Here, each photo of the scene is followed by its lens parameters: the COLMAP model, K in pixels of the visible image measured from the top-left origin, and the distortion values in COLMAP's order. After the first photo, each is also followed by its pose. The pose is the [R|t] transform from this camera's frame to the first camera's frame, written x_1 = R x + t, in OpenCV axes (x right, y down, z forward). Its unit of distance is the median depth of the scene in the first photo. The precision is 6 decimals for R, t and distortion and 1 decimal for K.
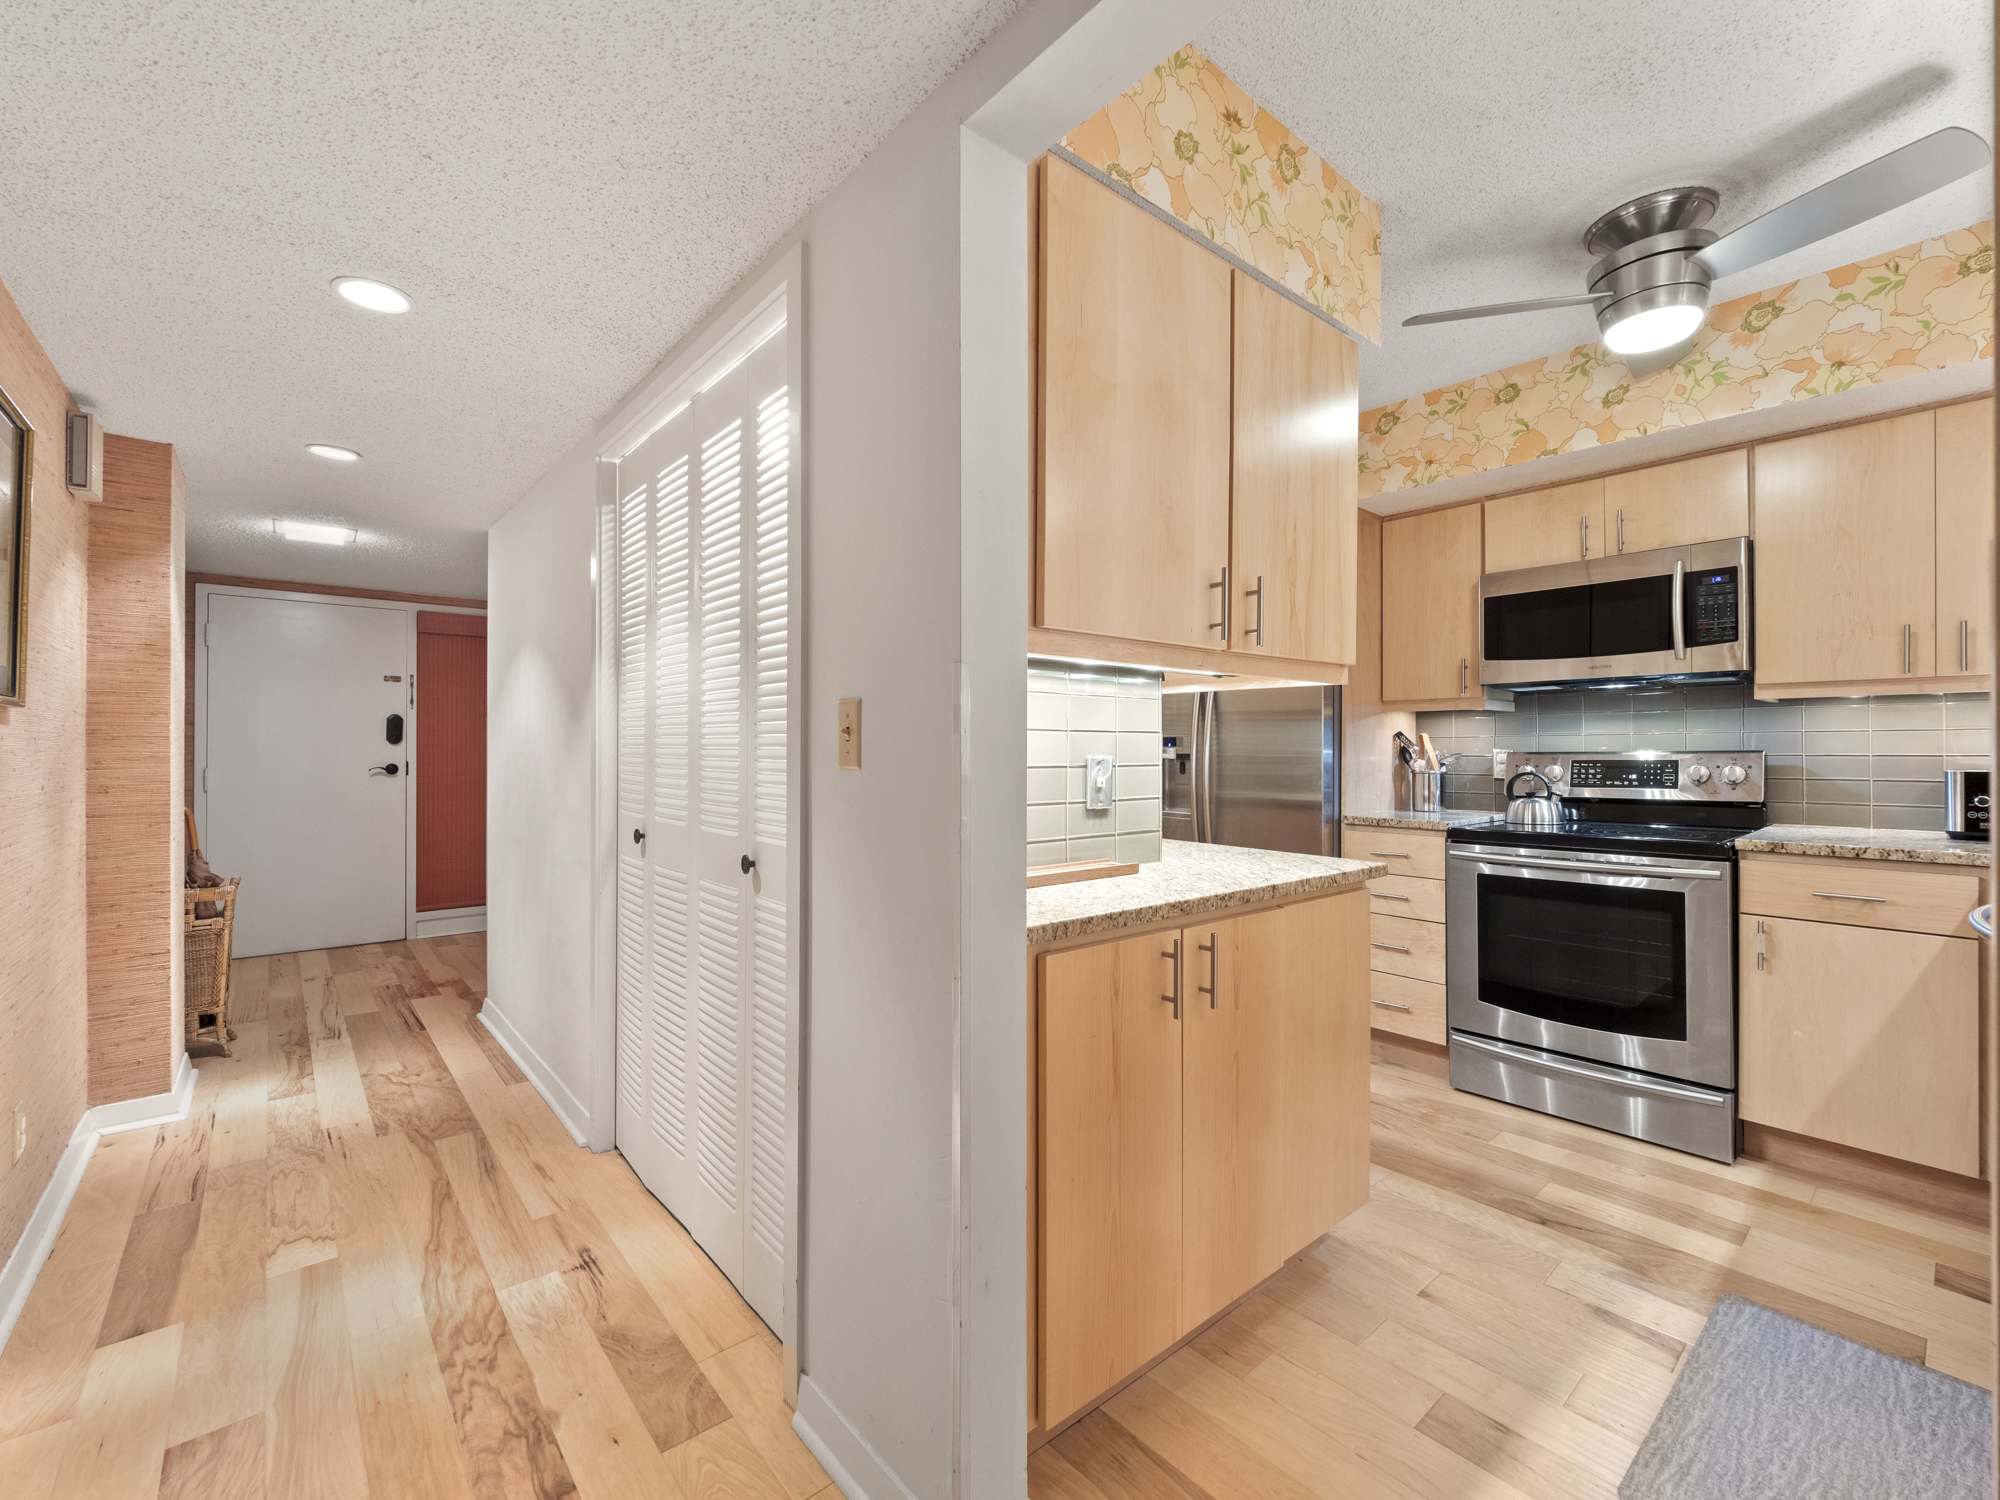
lens RADIAL K [[855.3, 0, 992.3], [0, 855.3, 746.3], [0, 0, 1]] dist [-0.003426, -0.000268]
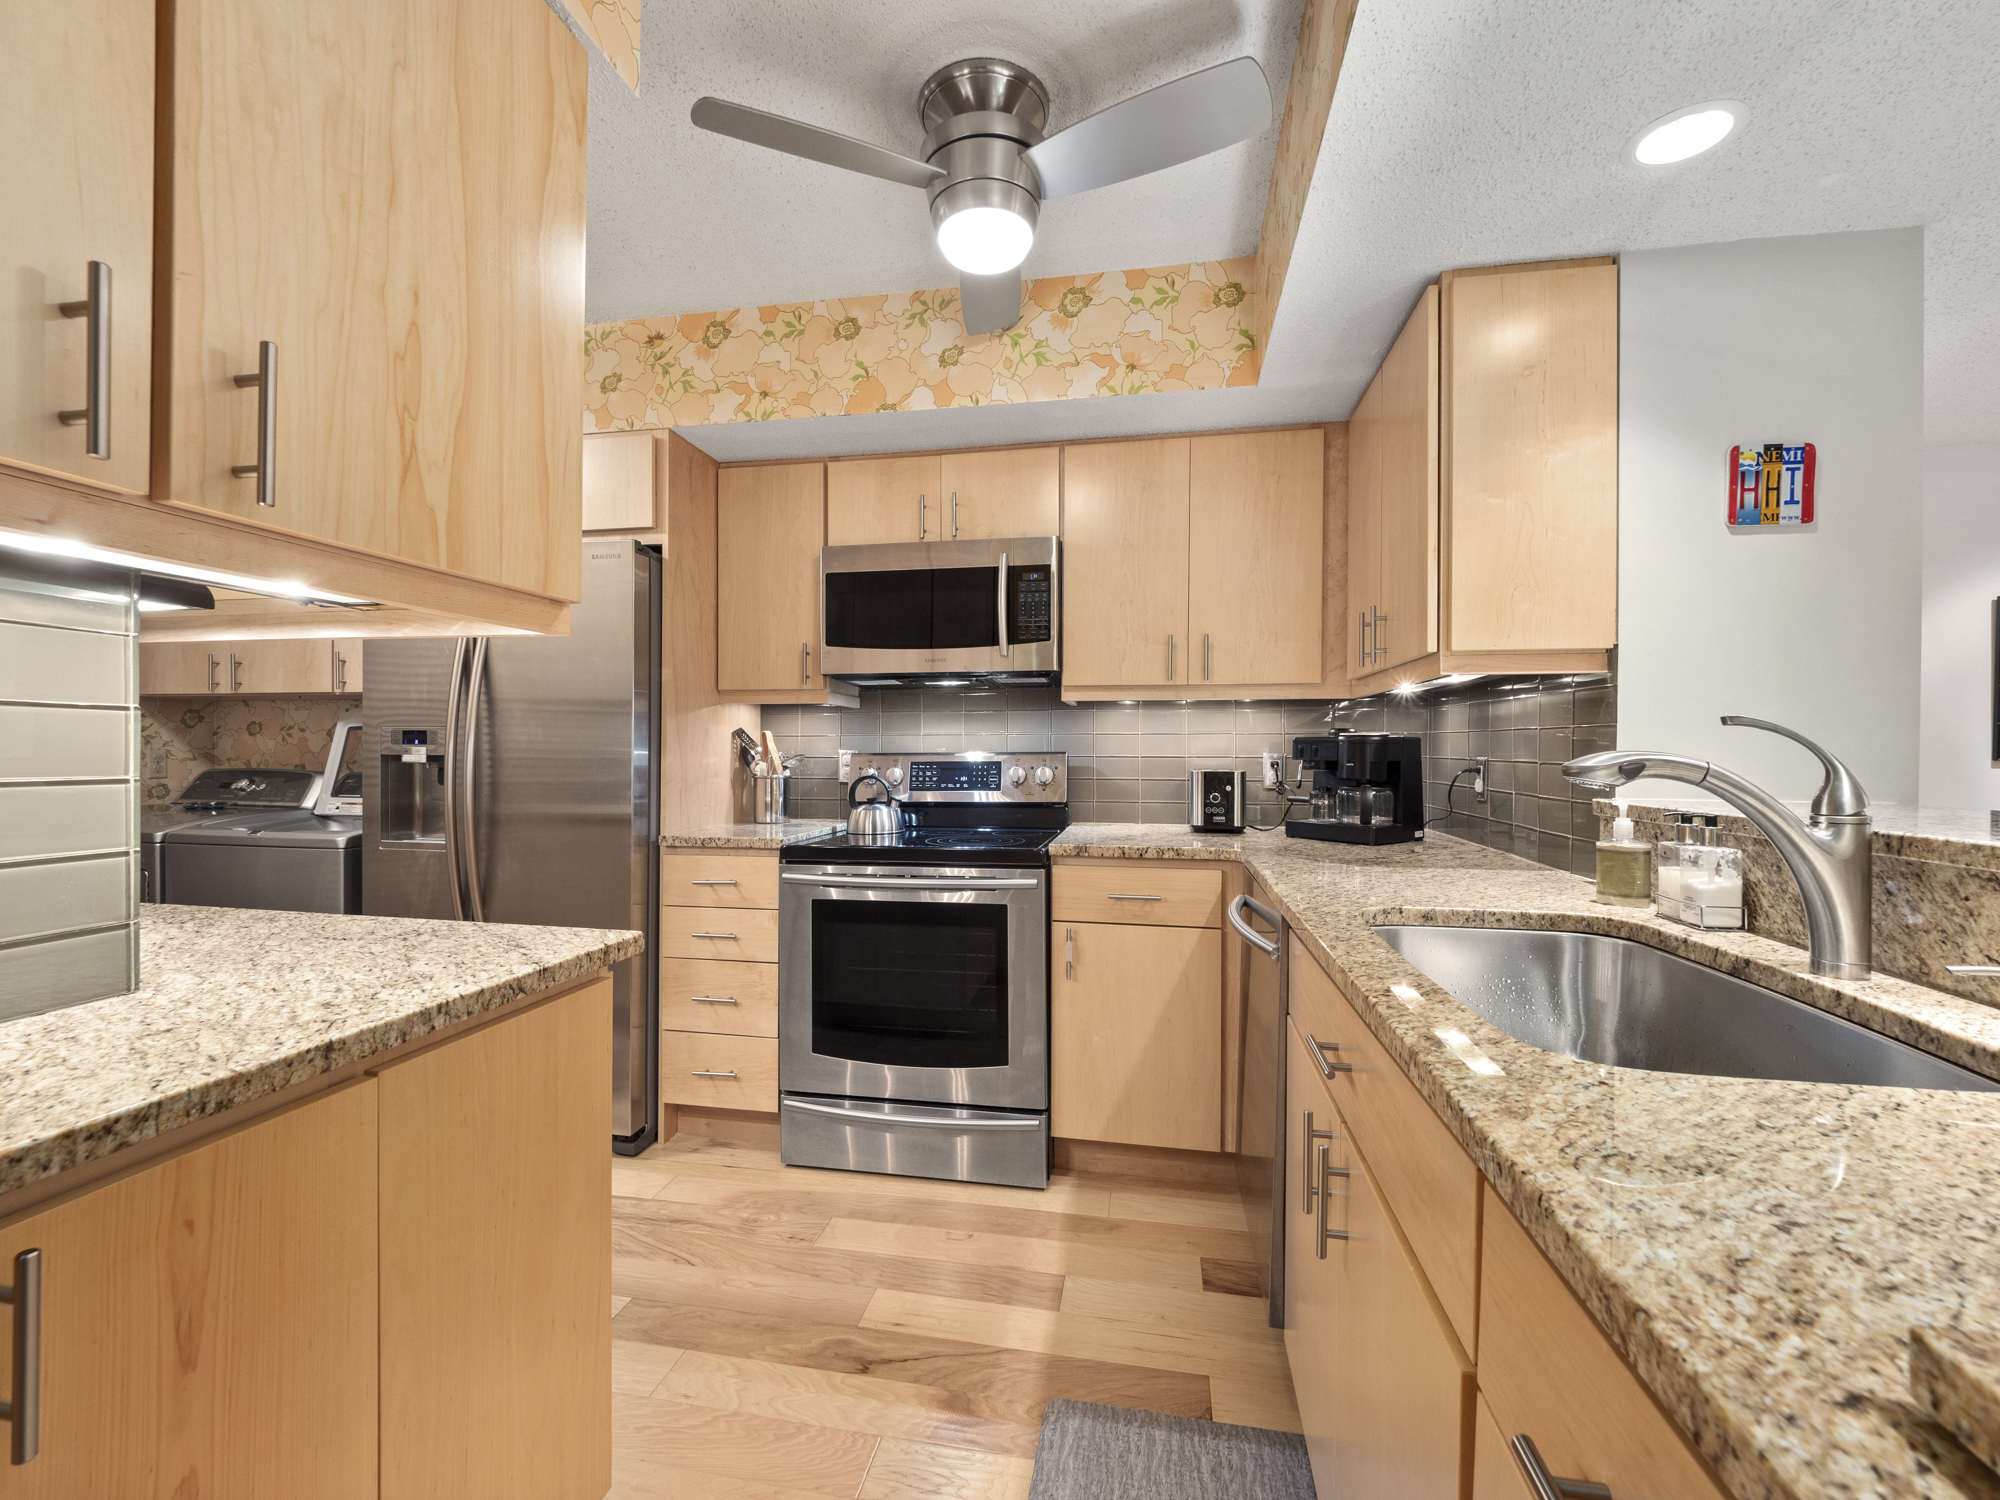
lens RADIAL K [[855.3, 0, 992.3], [0, 855.3, 746.3], [0, 0, 1]] dist [-0.003426, -0.000268]
pose [[0.780668, 0.006618, 0.624911, 0.200978], [-0.006257, 0.999977, -0.002773, 0.001572], [-0.624915, -0.001746, 0.780691, 0.264578]]
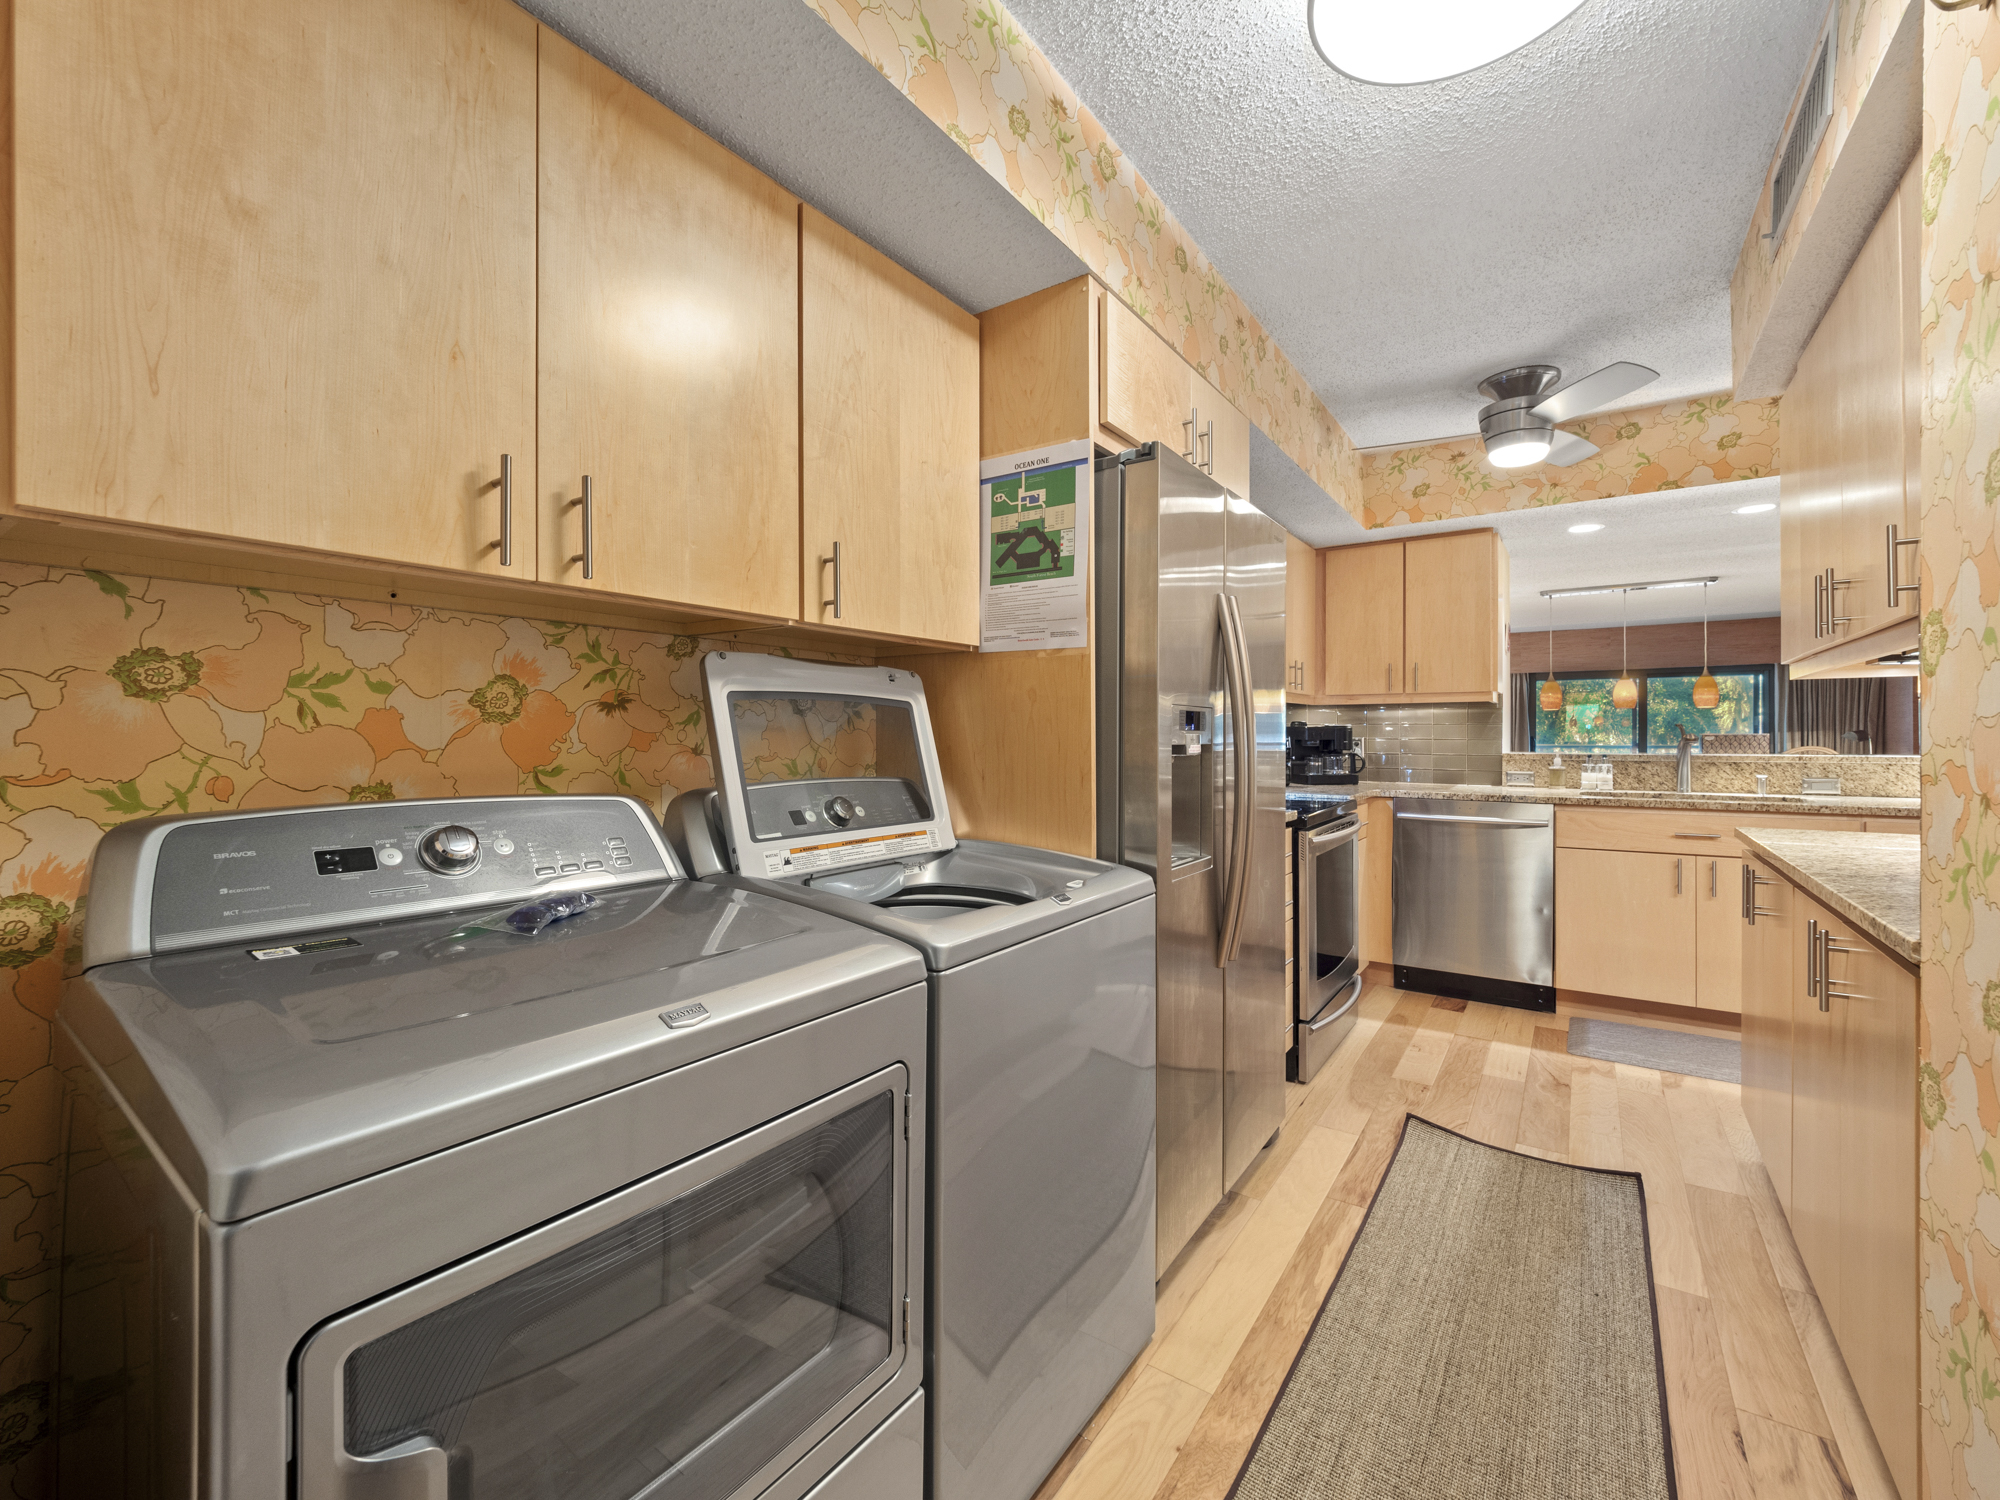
lens RADIAL K [[855.3, 0, 992.3], [0, 855.3, 746.3], [0, 0, 1]] dist [-0.003426, -0.000268]
pose [[-0.252093, -0.012393, 0.967624, -0.340759], [-0.001328, 0.999921, 0.012461, 0.005256], [-0.967702, 0.001857, -0.252089, 1.765240]]
